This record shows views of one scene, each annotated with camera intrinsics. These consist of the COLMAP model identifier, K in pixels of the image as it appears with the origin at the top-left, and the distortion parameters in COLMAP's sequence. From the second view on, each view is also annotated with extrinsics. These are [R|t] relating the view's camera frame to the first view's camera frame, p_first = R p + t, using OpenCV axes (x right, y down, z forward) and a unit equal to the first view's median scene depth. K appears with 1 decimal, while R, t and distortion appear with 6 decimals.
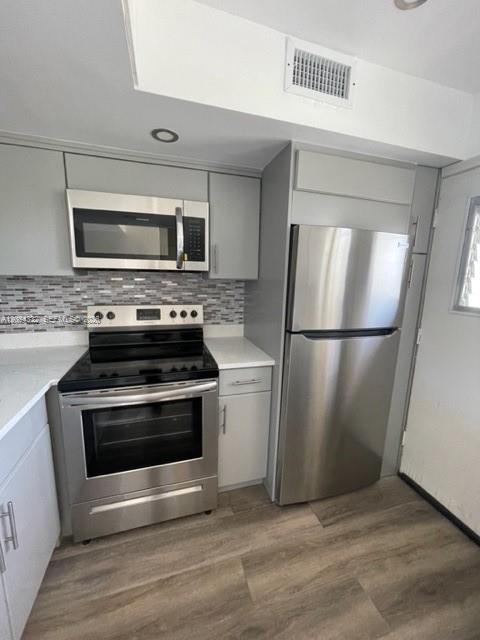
lens RADIAL K [[259.6, 0, 239.3], [0, 259.6, 317.5], [0, 0, 1]] dist [-0.005097, 0.001271]
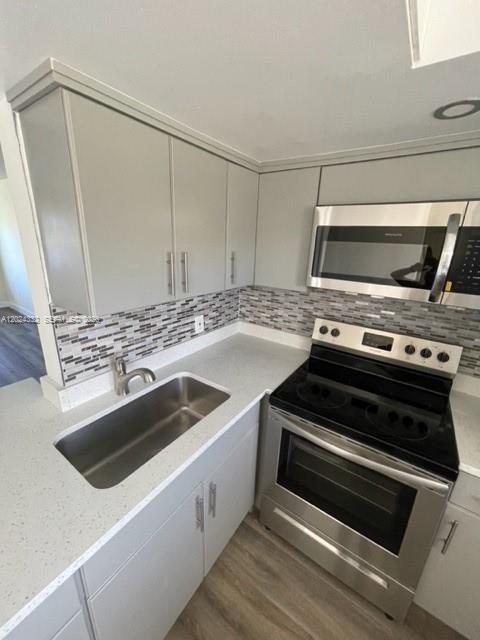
lens RADIAL K [[259.6, 0, 240.9], [0, 259.6, 317.3], [0, 0, 1]] dist [-0.005097, 0.001271]
pose [[0.626896, 0.223843, -0.746255, -0.020746], [-0.158164, 0.974457, 0.159427, -0.170301], [0.762880, 0.018086, 0.646287, 0.138150]]
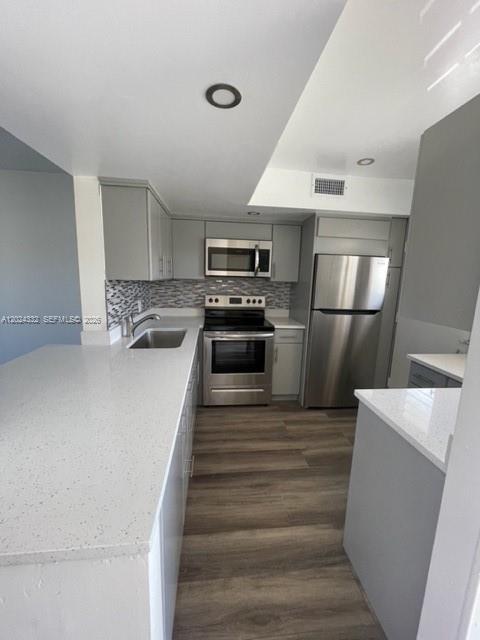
lens RADIAL K [[259.6, 0, 237.8], [0, 259.6, 317.7], [0, 0, 1]] dist [-0.005097, 0.001271]
pose [[0.982178, 0.034880, -0.184687, 0.006183], [-0.037987, 0.999190, -0.013307, 0.146798], [0.184073, 0.020085, 0.982707, -0.875443]]
